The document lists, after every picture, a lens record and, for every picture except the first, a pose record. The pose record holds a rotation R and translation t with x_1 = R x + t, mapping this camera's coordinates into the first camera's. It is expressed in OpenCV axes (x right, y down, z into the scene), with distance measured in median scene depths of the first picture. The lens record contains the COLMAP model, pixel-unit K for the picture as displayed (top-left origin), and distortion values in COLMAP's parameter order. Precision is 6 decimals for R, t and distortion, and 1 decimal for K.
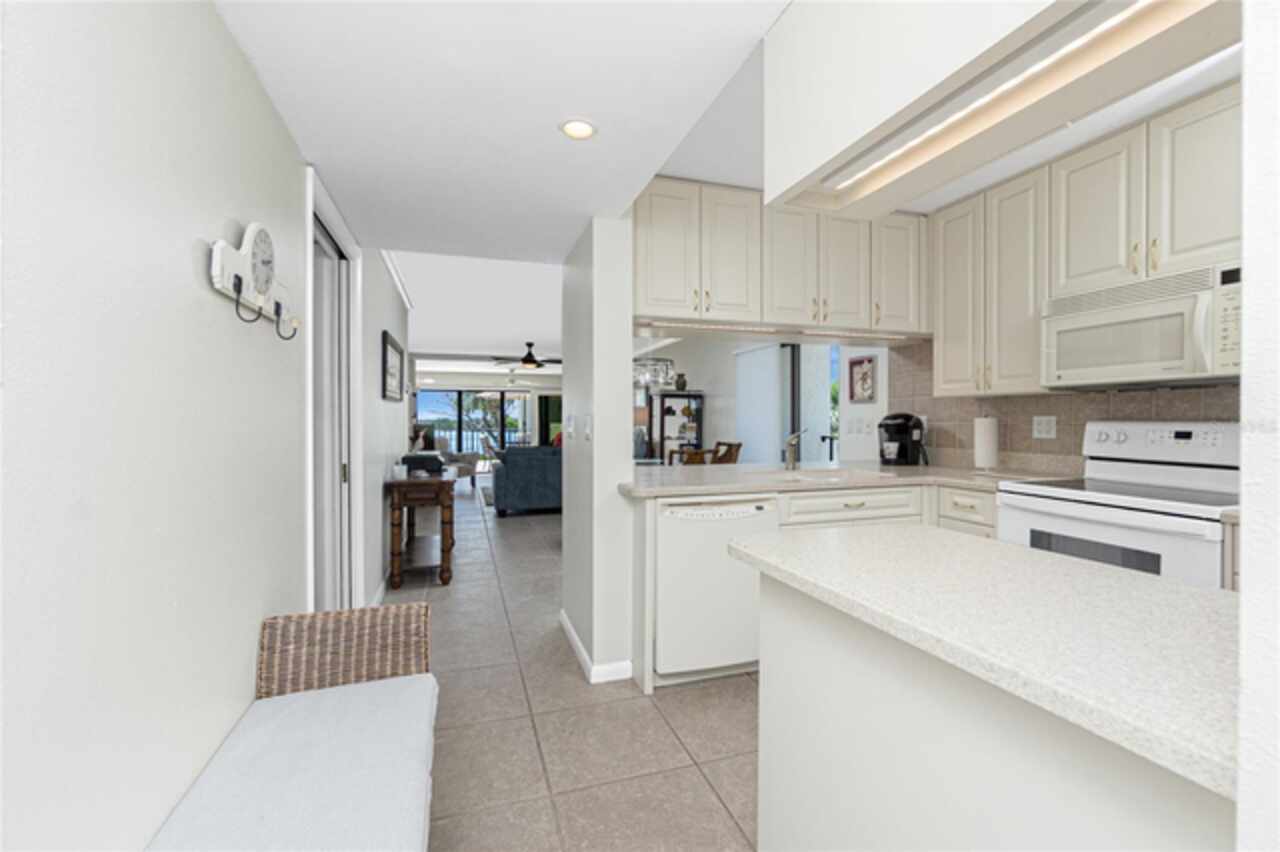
lens RADIAL K [[548.1, 0, 641.3], [0, 548.1, 423.8], [0, 0, 1]] dist [-0.000335, 0.000024]
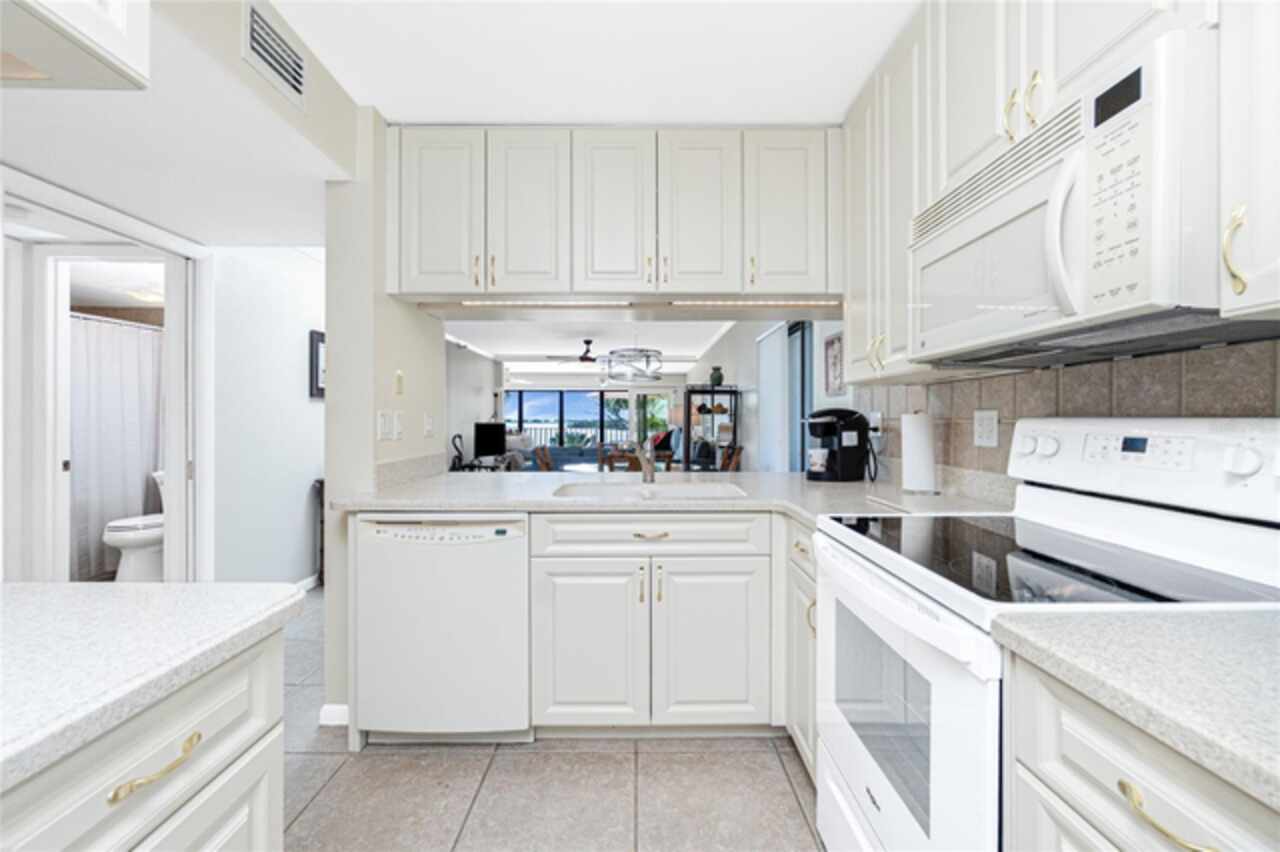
lens RADIAL K [[548.1, 0, 641.3], [0, 548.1, 423.8], [0, 0, 1]] dist [-0.000335, 0.000024]
pose [[0.951531, 0.002052, -0.307545, 0.574665], [-0.002030, 0.999998, 0.000392, 0.001403], [0.307546, 0.000251, 0.951533, 0.299493]]
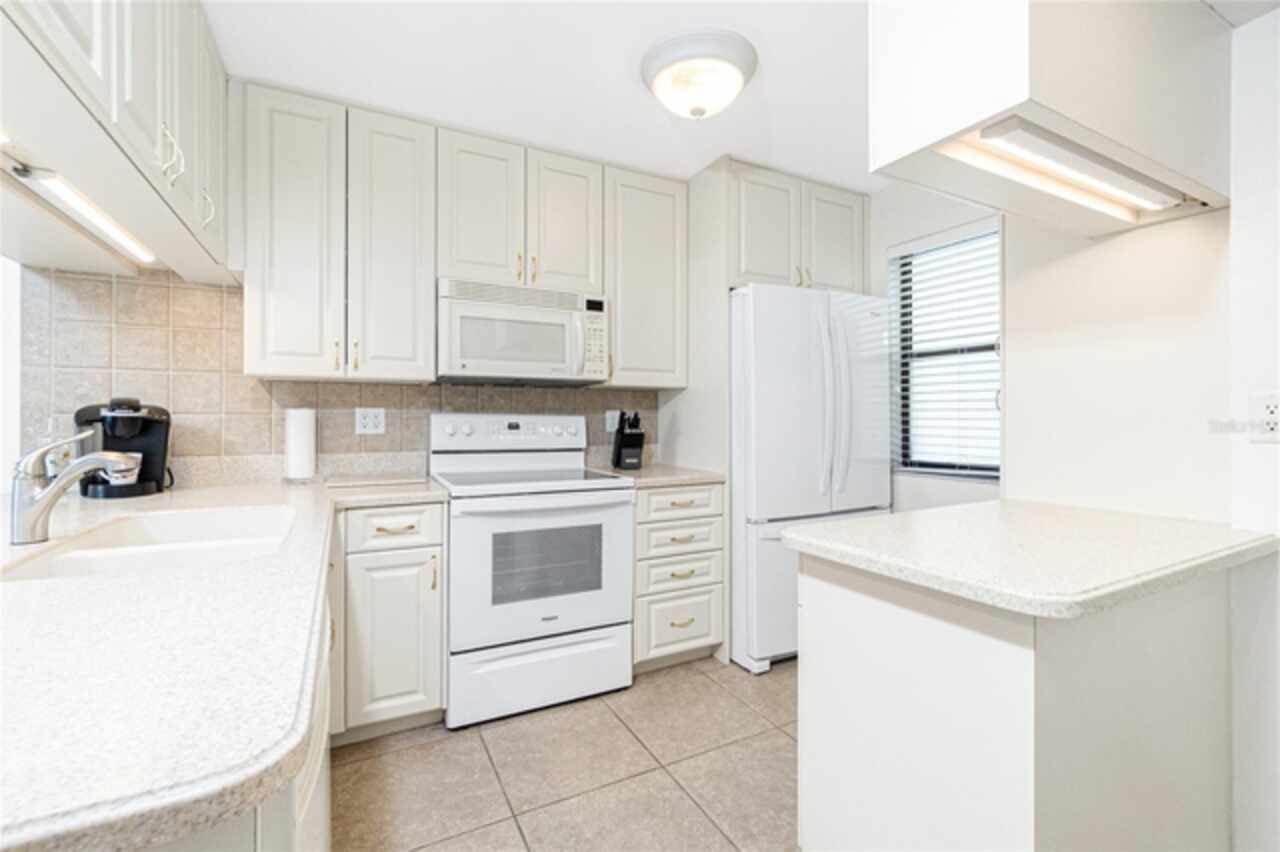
lens RADIAL K [[548.1, 0, 641.3], [0, 548.1, 423.8], [0, 0, 1]] dist [-0.000335, 0.000024]
pose [[-0.170996, -0.009939, 0.985222, -0.175441], [0.003944, 0.999934, 0.010773, 0.003274], [-0.985264, 0.005728, -0.170945, 0.757828]]
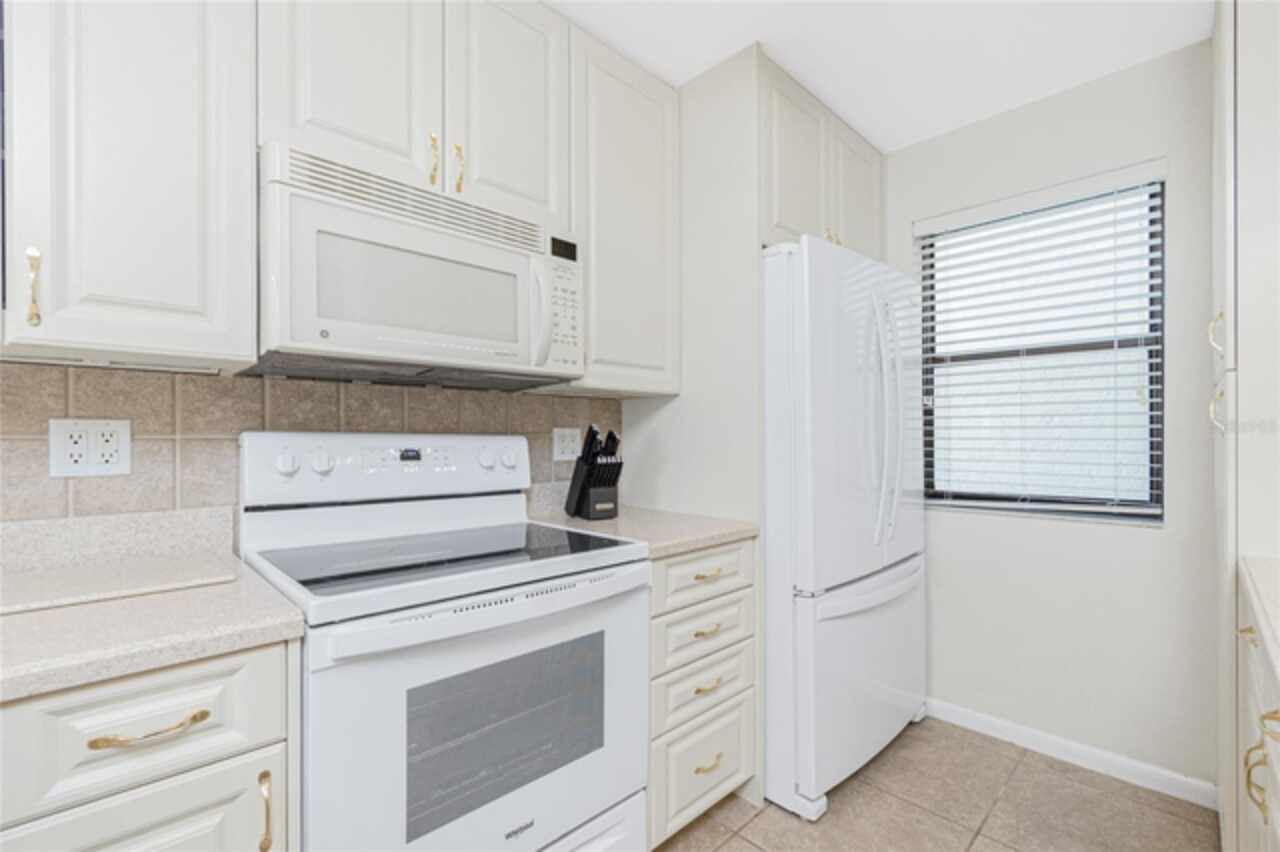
lens RADIAL K [[555.3, 0, 646.8], [0, 555.3, 445.2], [0, 0, 1]] dist [-0.001294, -0.000096]
pose [[-0.444357, -0.008953, 0.895805, 0.211169], [0.007584, 0.999877, 0.013755, 0.001490], [-0.895818, 0.012905, -0.444234, 0.848372]]
